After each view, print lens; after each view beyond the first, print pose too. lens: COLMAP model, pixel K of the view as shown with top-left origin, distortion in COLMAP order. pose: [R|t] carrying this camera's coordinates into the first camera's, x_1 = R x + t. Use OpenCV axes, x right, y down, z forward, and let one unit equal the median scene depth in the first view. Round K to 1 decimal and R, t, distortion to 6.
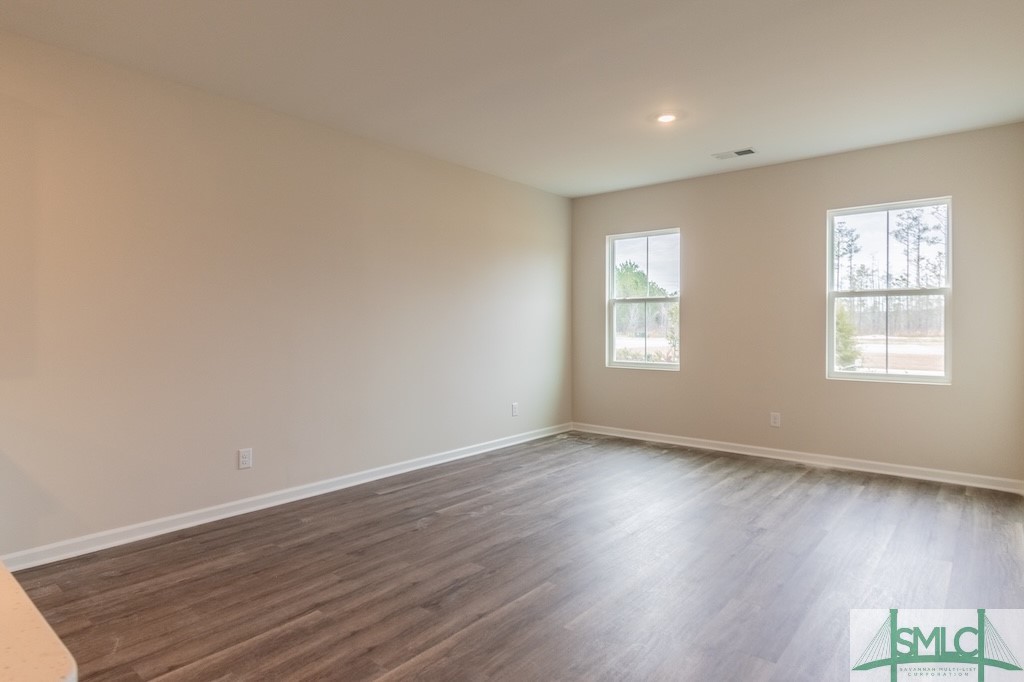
lens RADIAL K [[575.8, 0, 512.0], [0, 575.8, 341.0], [0, 0, 1]] dist [0.000816, -0.000326]
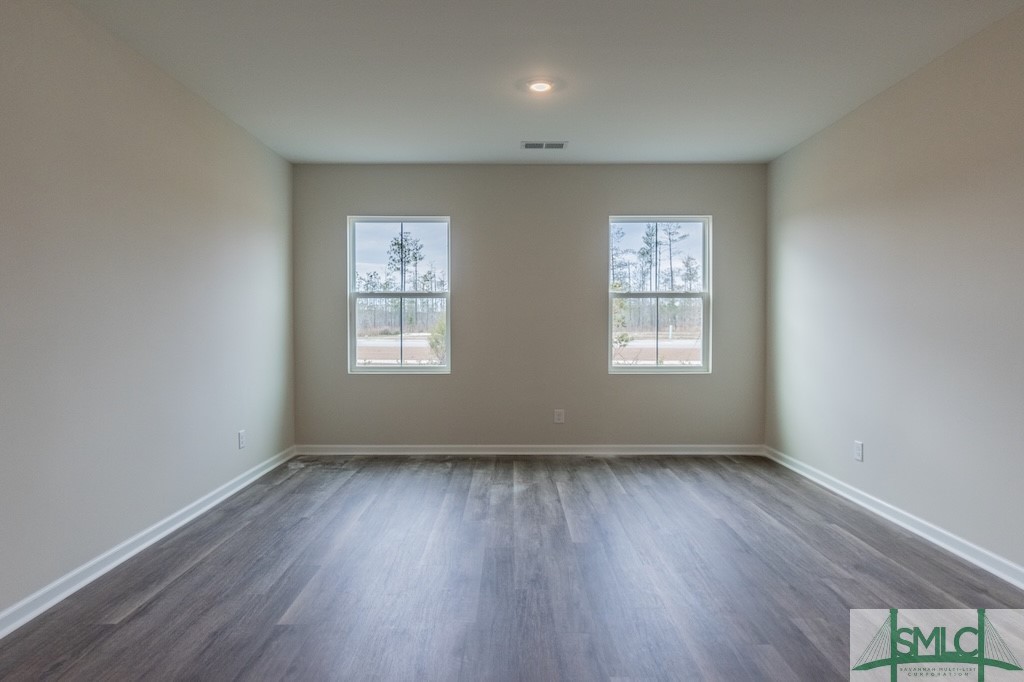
lens RADIAL K [[575.8, 0, 512.0], [0, 575.8, 341.0], [0, 0, 1]] dist [0.000816, -0.000326]
pose [[0.756868, -0.020060, 0.653260, -0.266112], [0.018571, 0.999785, 0.009184, -0.007173], [-0.653304, 0.005181, 0.757078, 0.283391]]
